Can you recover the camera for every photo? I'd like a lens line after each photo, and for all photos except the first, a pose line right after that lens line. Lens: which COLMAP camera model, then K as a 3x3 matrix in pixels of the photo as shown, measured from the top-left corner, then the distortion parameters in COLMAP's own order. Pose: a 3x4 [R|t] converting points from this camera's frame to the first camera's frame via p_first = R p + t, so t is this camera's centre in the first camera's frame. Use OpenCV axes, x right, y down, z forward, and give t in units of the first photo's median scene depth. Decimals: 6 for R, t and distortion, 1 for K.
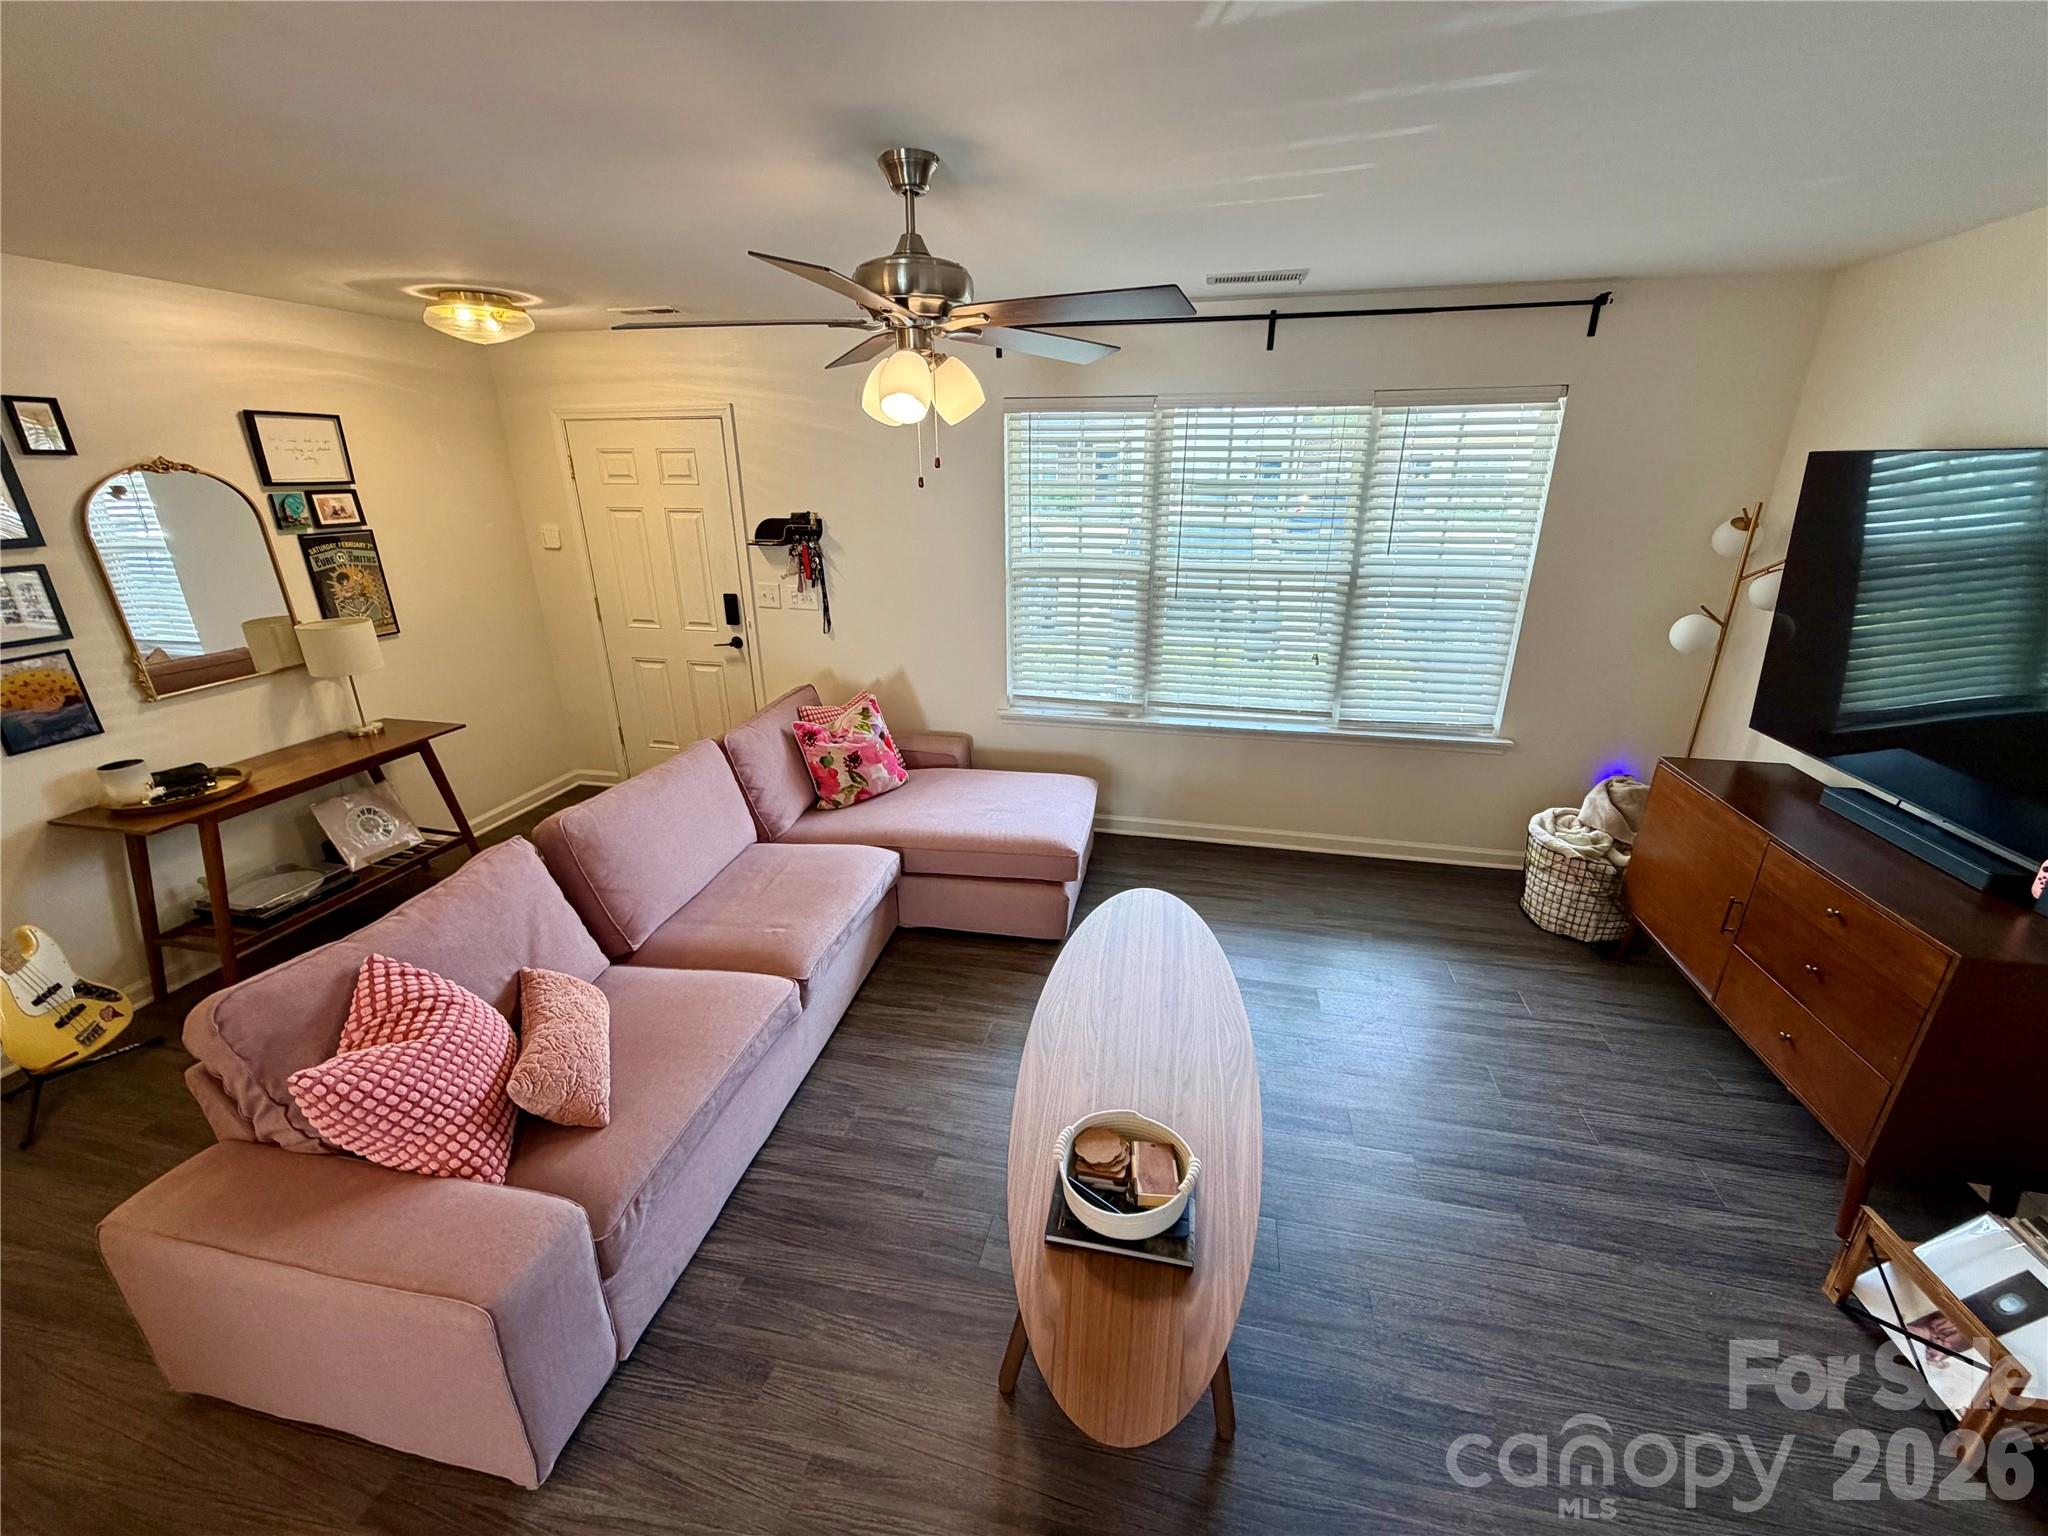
lens RADIAL K [[818.0, 0, 1017.6], [0, 818.0, 773.1], [0, 0, 1]] dist [-0.001013, 0.000427]
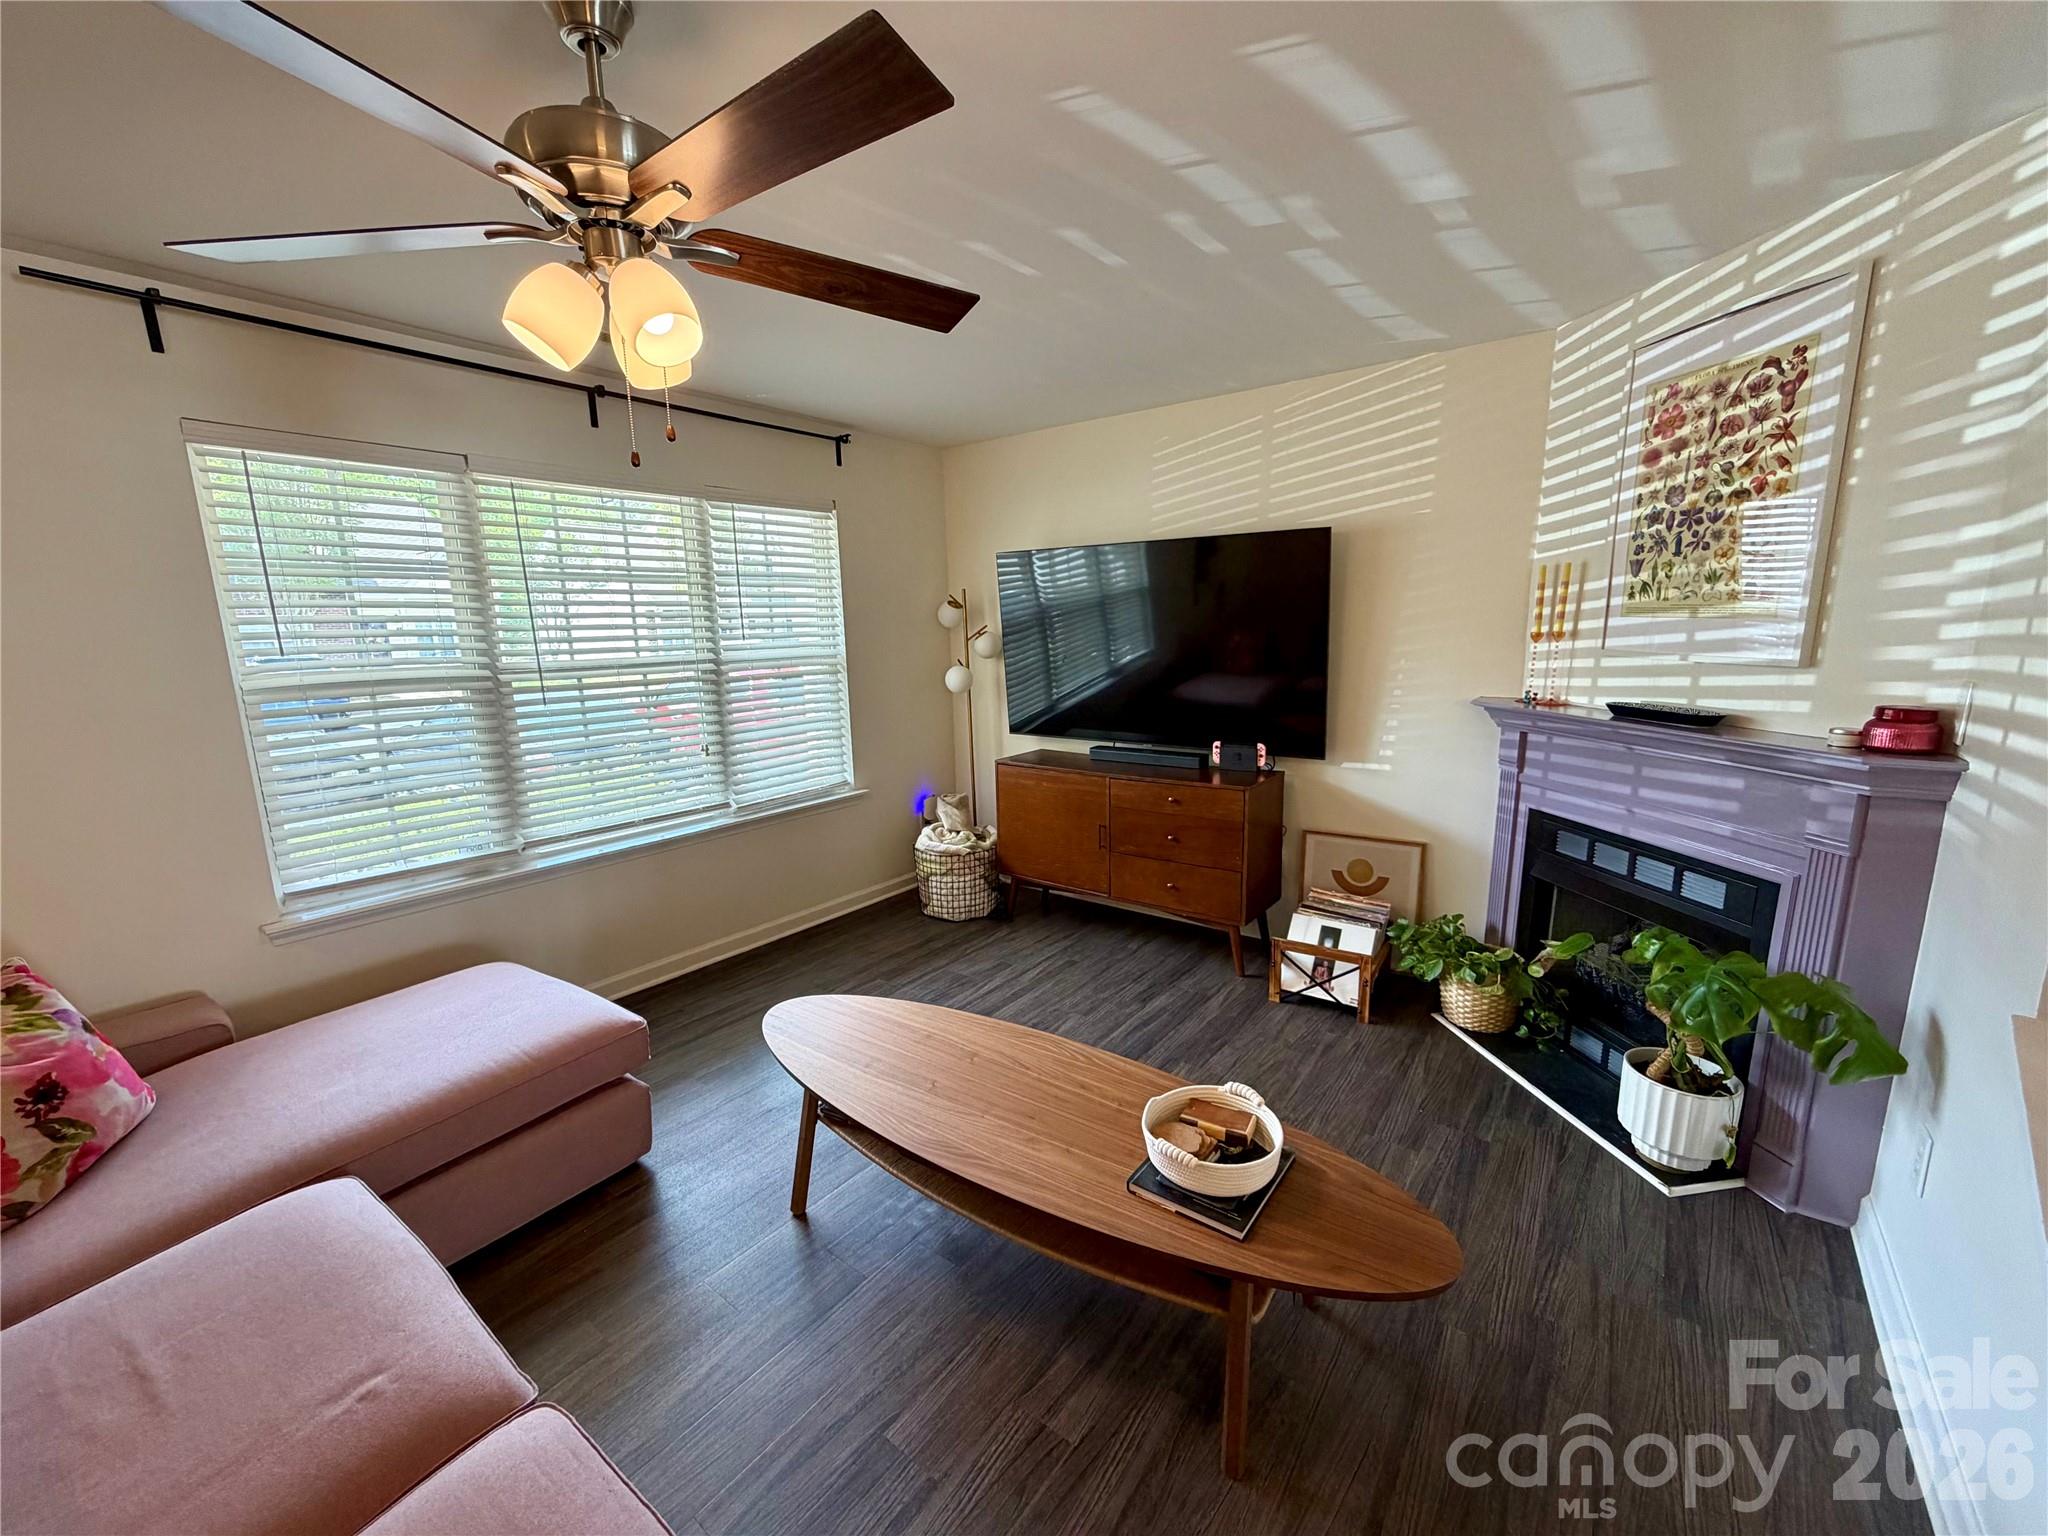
lens RADIAL K [[818.0, 0, 1018.8], [0, 818.0, 773.4], [0, 0, 1]] dist [-0.001013, 0.000427]
pose [[0.420360, -0.170451, 0.891204, -0.378114], [0.337248, 0.941183, 0.020938, -0.012303], [-0.842355, 0.291755, 0.453120, 0.306023]]
